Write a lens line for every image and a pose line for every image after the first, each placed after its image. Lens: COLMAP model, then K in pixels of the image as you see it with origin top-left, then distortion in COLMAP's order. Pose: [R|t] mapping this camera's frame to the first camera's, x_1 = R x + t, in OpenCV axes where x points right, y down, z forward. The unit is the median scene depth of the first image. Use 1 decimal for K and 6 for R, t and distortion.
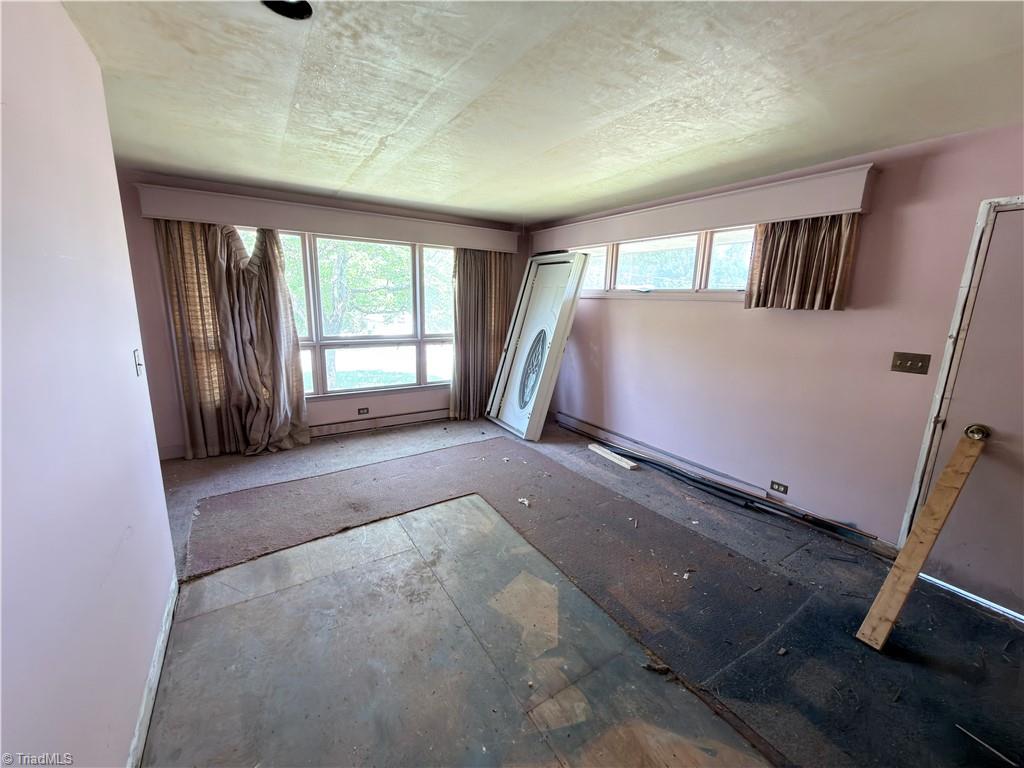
lens RADIAL K [[409.5, 0, 514.6], [0, 409.5, 382.8], [0, 0, 1]] dist [0.000243, 0.000148]
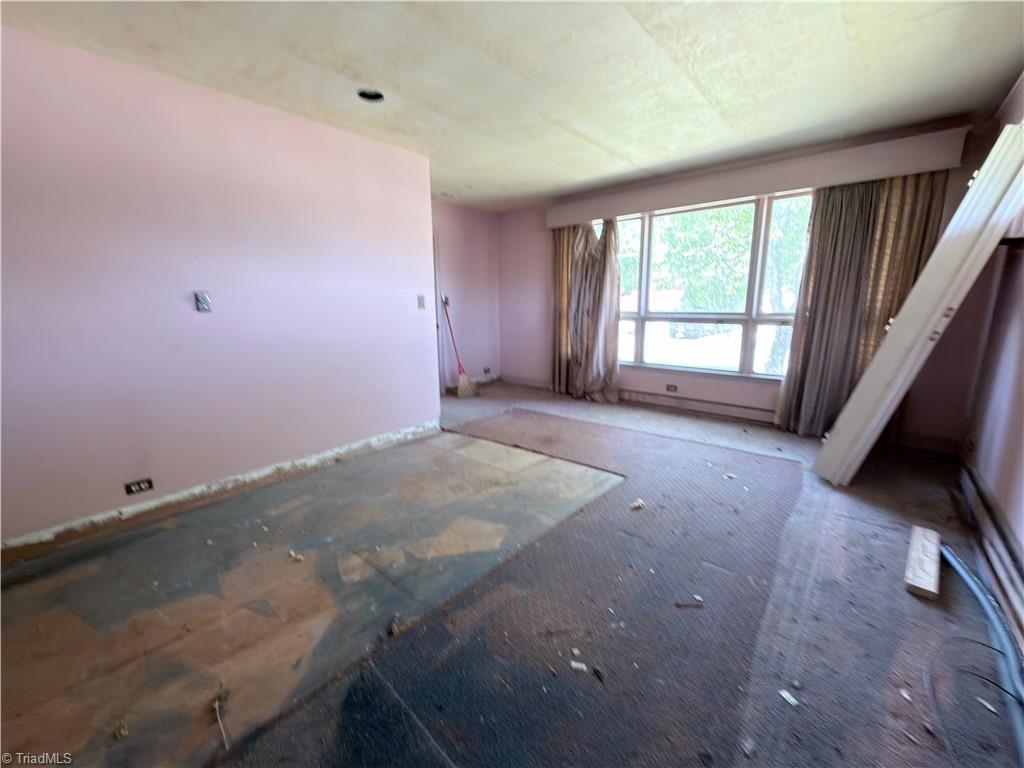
lens RADIAL K [[409.5, 0, 514.6], [0, 409.5, 382.8], [0, 0, 1]] dist [0.000243, 0.000148]
pose [[0.279276, 0.161993, -0.946448, 0.553802], [-0.176387, 0.977548, 0.115268, 0.012069], [0.943871, 0.134750, 0.301580, 0.422882]]
